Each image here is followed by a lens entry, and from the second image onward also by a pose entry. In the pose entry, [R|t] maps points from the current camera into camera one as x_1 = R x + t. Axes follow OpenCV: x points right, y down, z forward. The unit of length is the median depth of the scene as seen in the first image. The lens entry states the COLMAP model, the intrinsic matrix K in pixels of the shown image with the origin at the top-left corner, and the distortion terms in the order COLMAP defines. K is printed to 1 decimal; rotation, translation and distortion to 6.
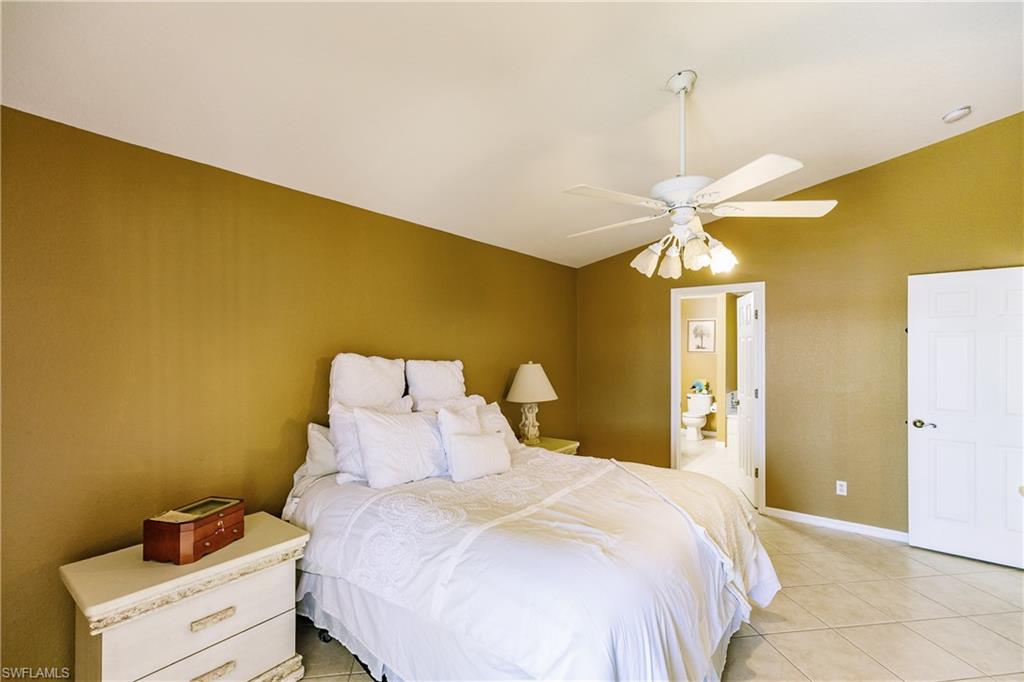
lens RADIAL K [[453.7, 0, 508.7], [0, 453.7, 341.5], [0, 0, 1]] dist [0.005368, 0.000033]
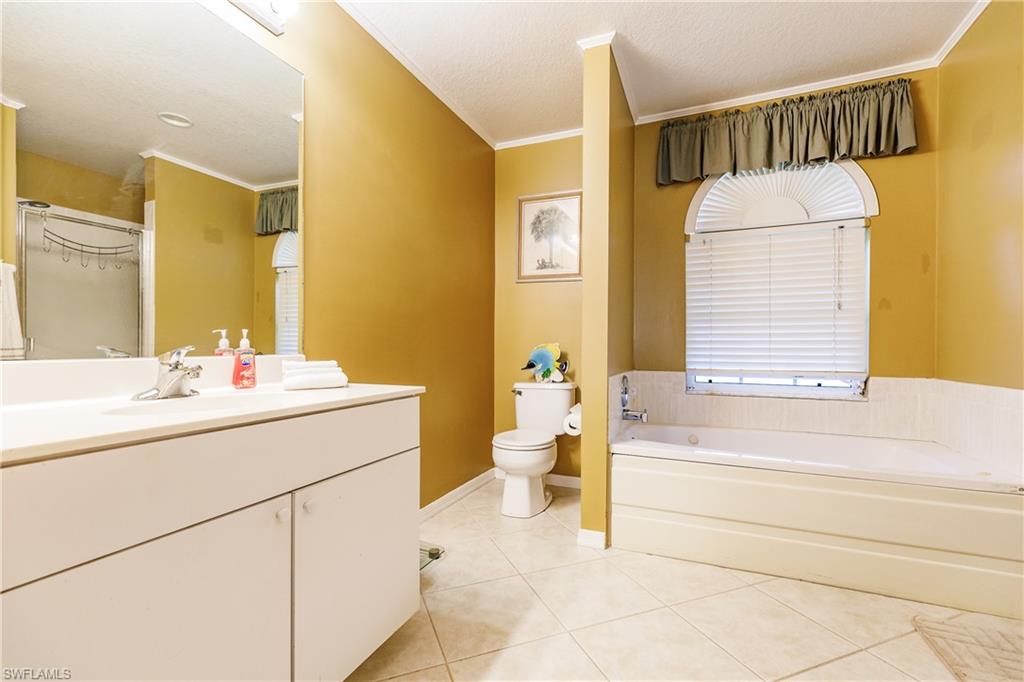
lens RADIAL K [[453.7, 0, 513.8], [0, 453.7, 344.8], [0, 0, 1]] dist [0.005368, 0.000033]
pose [[0.965992, 0.005091, 0.258521, 0.294562], [-0.008341, 0.999899, 0.011475, 0.079308], [-0.258436, -0.013241, 0.965938, 0.631124]]
